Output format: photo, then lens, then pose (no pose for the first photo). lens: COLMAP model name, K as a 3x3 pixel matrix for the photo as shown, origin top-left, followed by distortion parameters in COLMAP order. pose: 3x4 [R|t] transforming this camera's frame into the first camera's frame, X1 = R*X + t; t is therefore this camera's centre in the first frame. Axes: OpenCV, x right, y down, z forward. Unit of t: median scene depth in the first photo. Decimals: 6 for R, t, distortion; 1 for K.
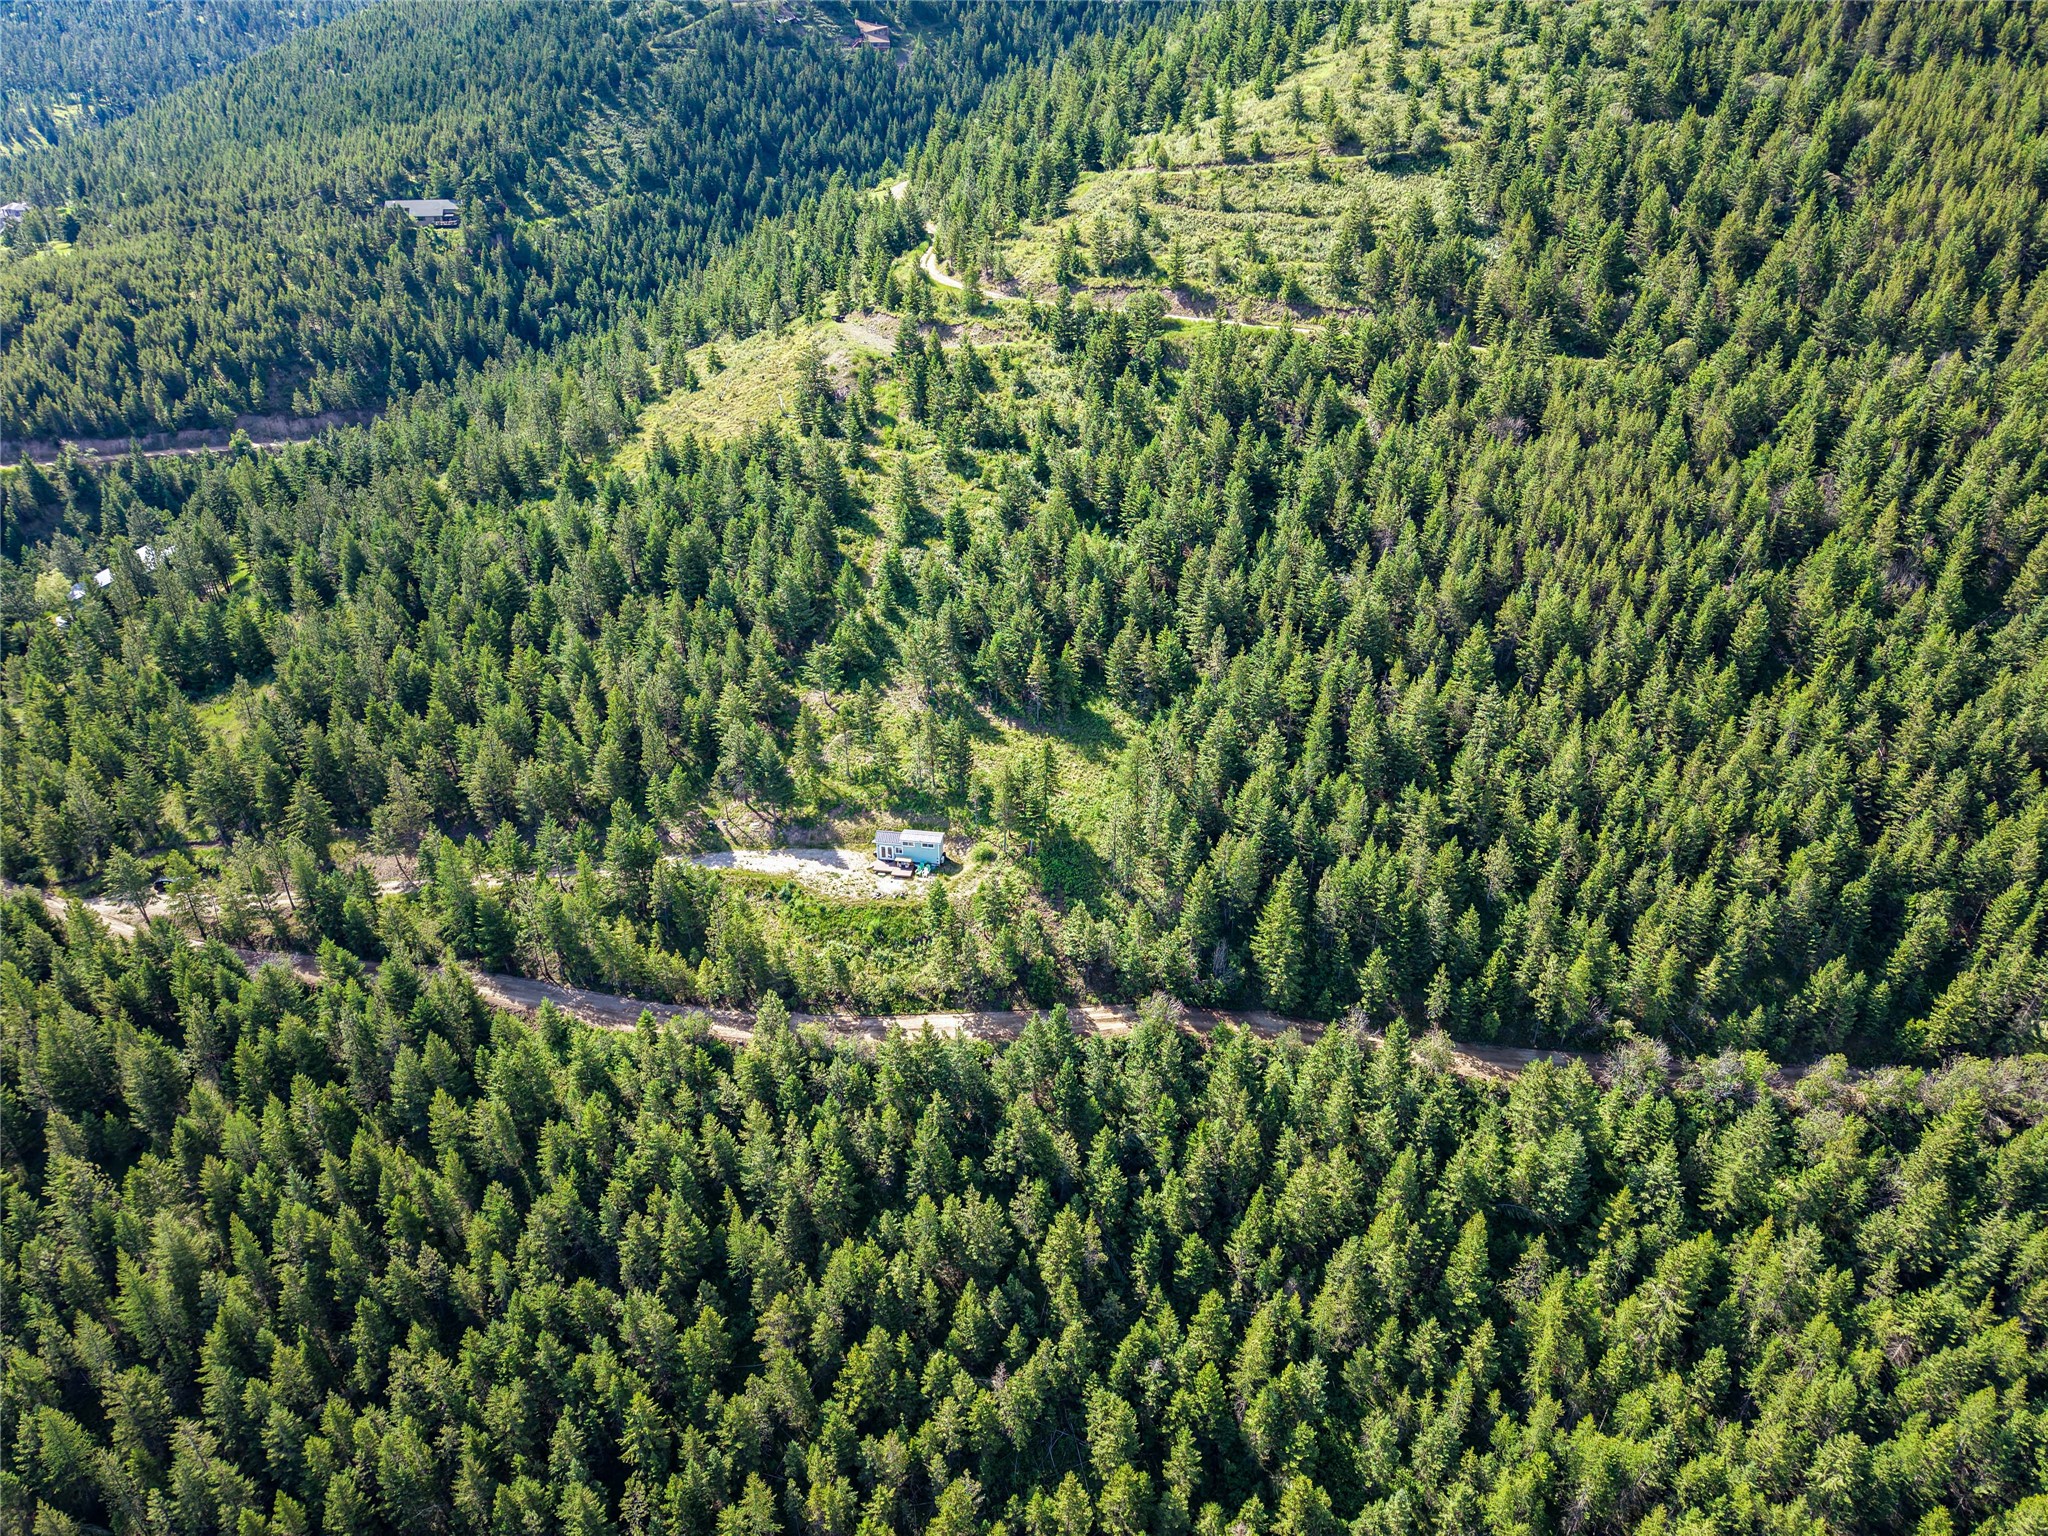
lens RADIAL K [[1386.4, 0, 1026.5], [0, 1386.4, 690.3], [0, 0, 1]] dist [0.031449, -0.025345]
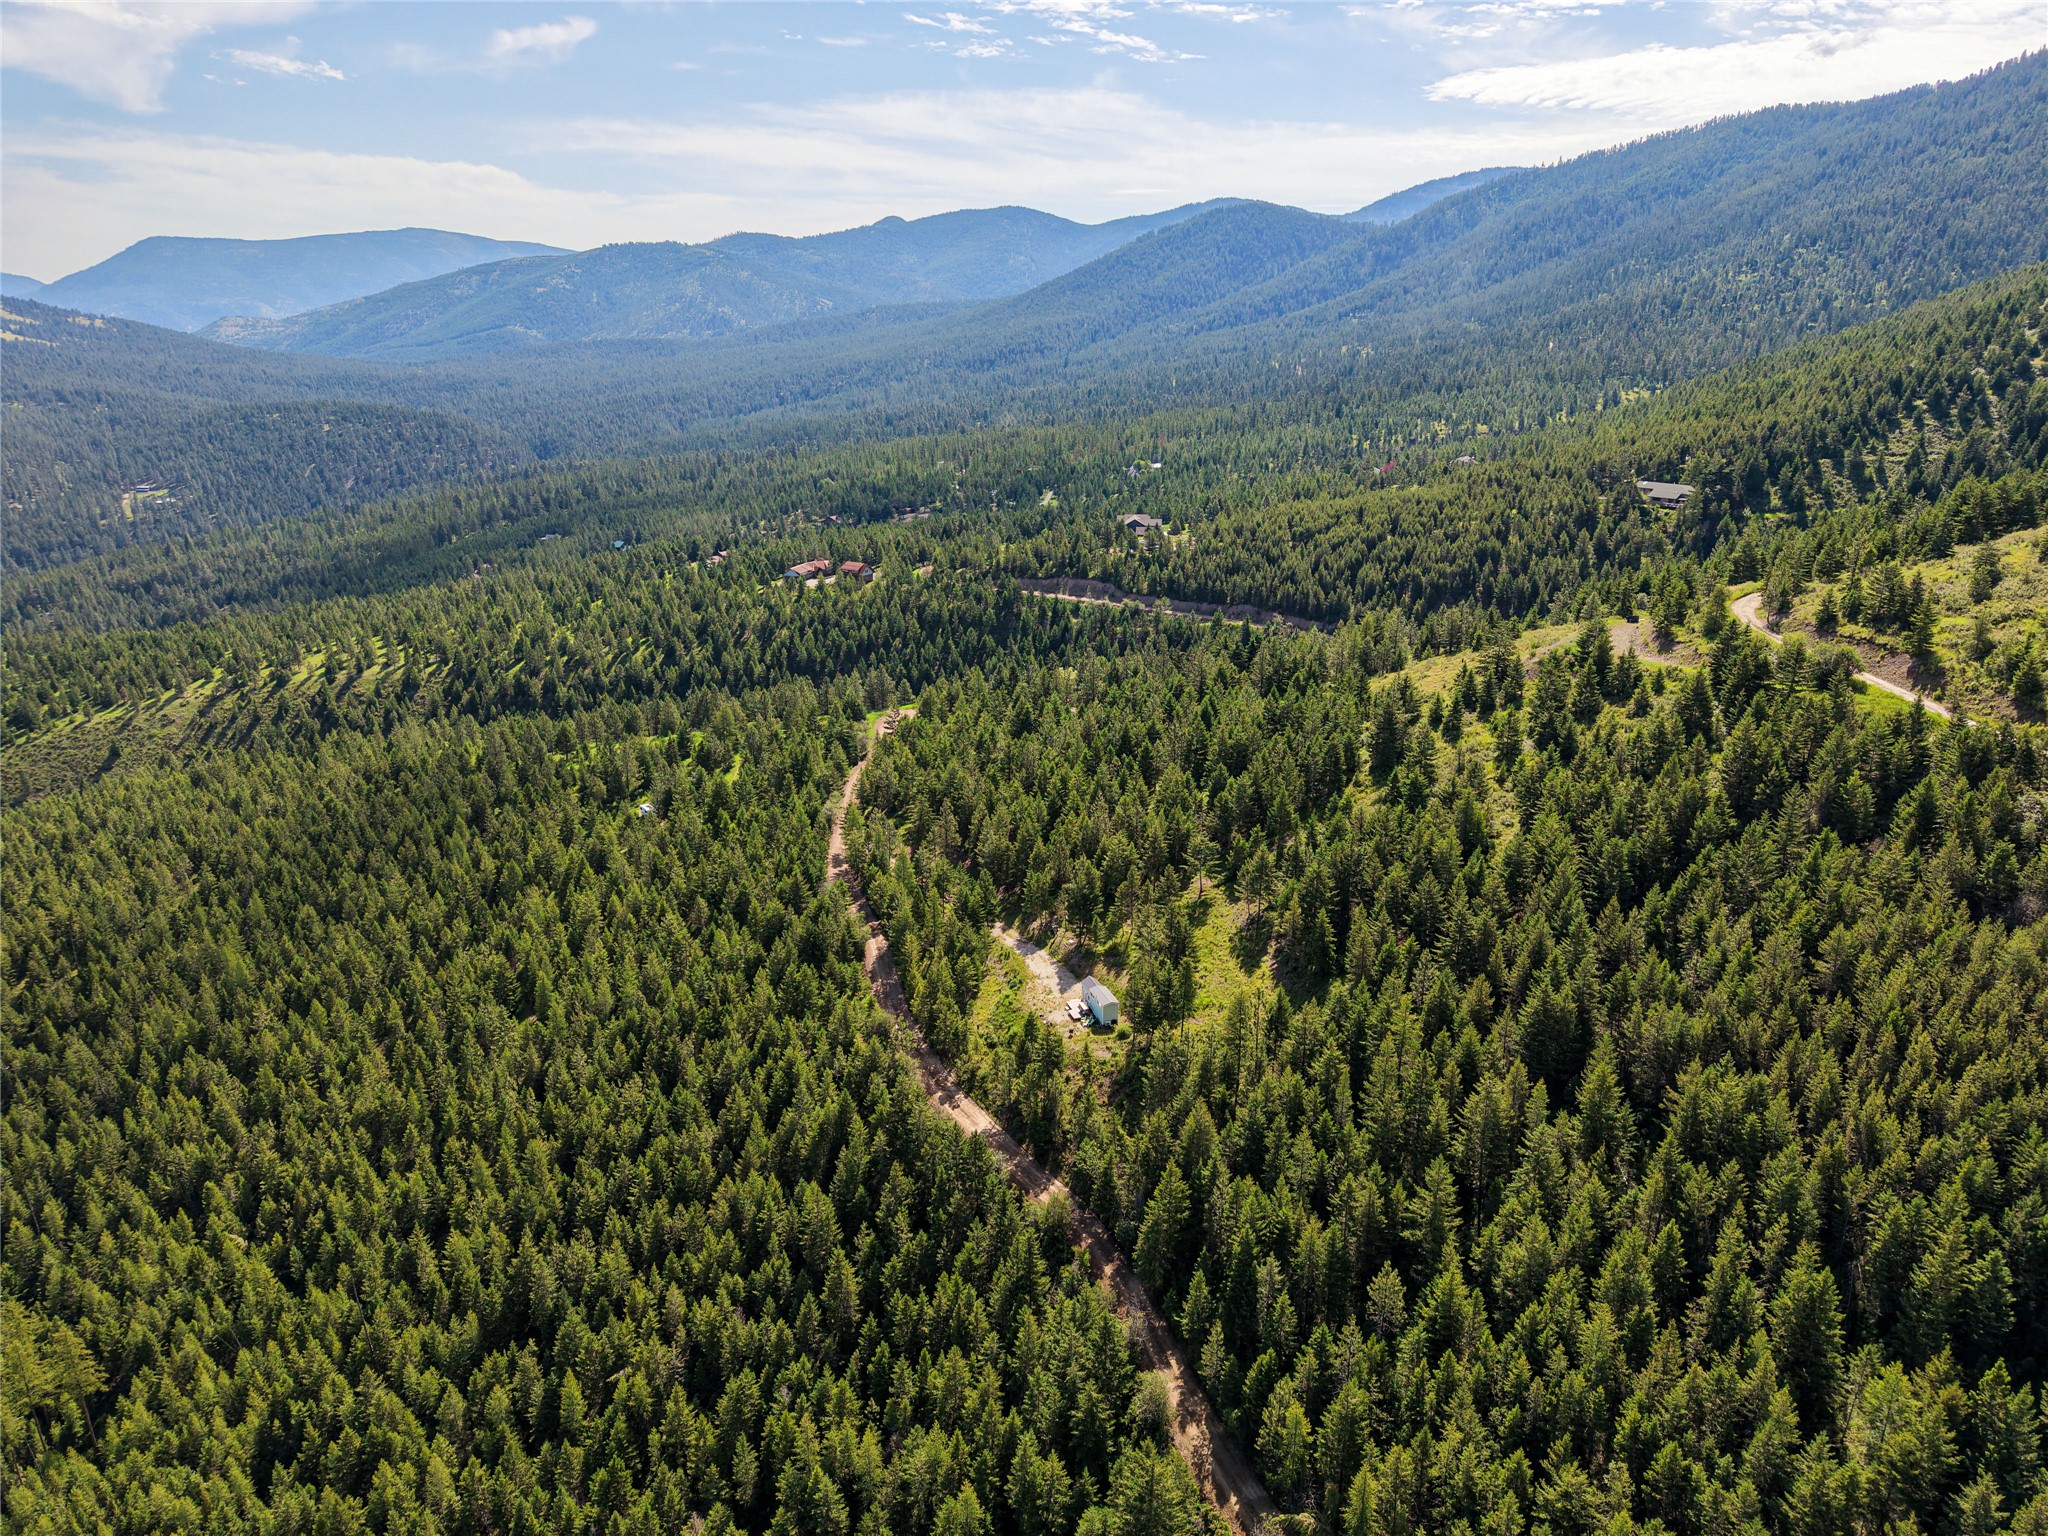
lens RADIAL K [[1372.6, 0, 1024.0], [0, 1372.6, 768.0], [0, 0, 1]] dist [0.029026, -0.024290]
pose [[0.447839, 0.272874, -0.851457, 0.801246], [-0.383202, 0.918975, 0.092960, -0.145299], [0.807834, 0.284649, 0.516119, 0.316645]]
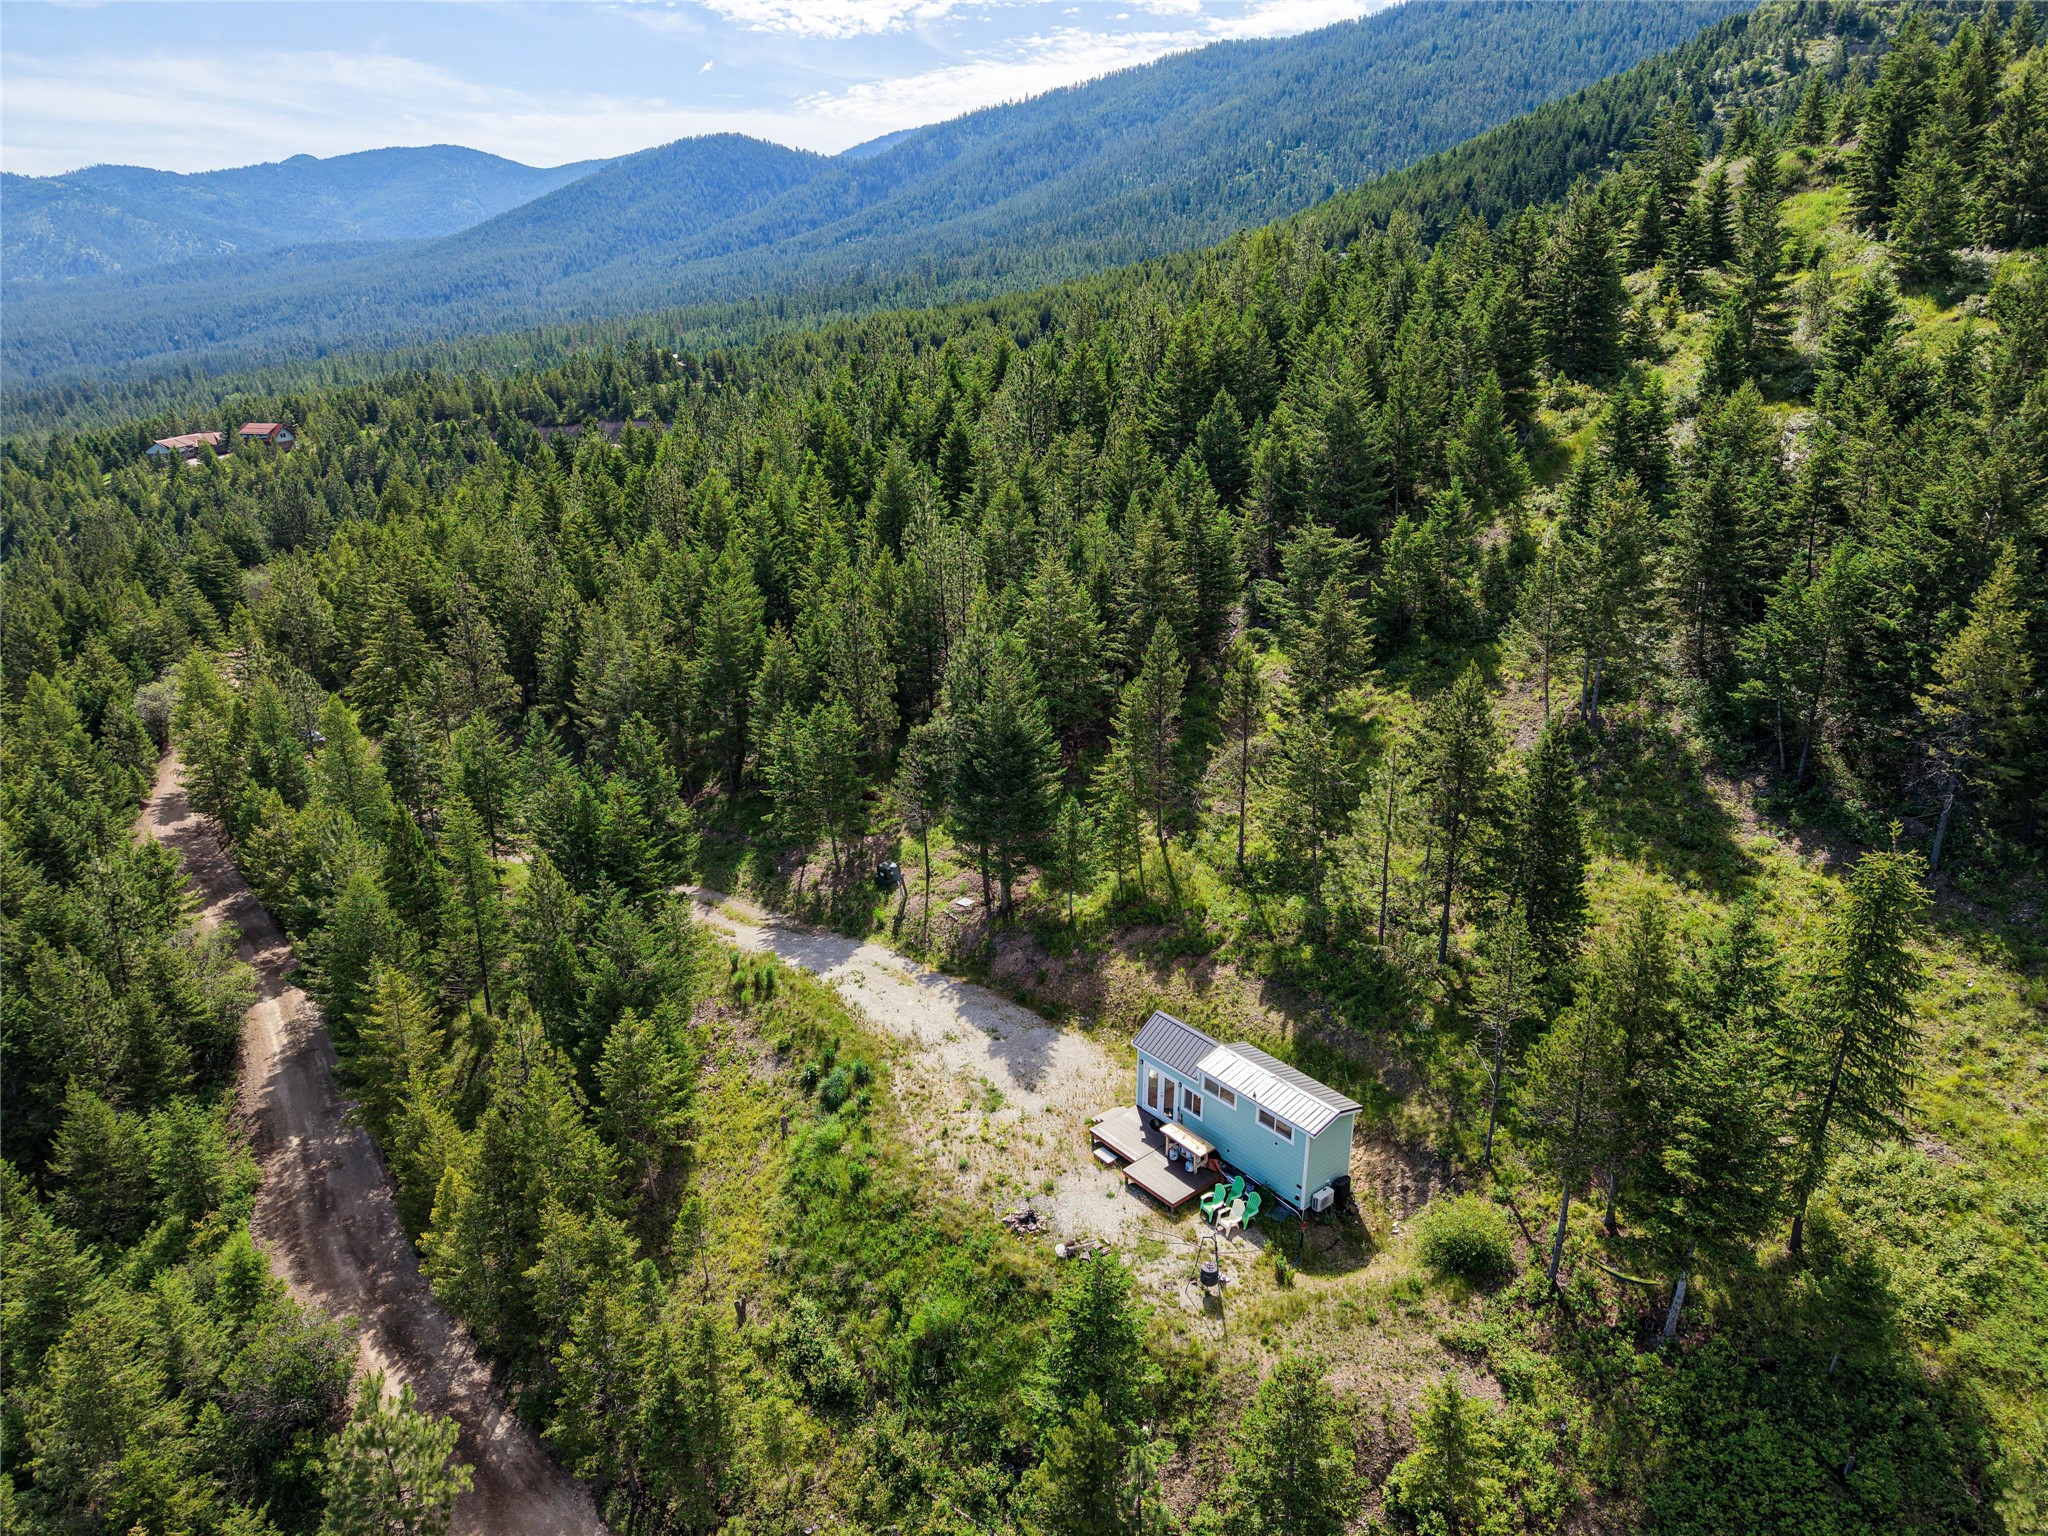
lens RADIAL K [[1335.4, 0, 1046.9], [0, 1335.4, 762.0], [0, 0, 1]] dist [0.024957, -0.026612]
pose [[0.747828, 0.215957, -0.627787, 0.043807], [-0.284792, 0.958542, -0.009513, 0.059260], [0.599706, 0.185903, 0.778327, 0.755625]]
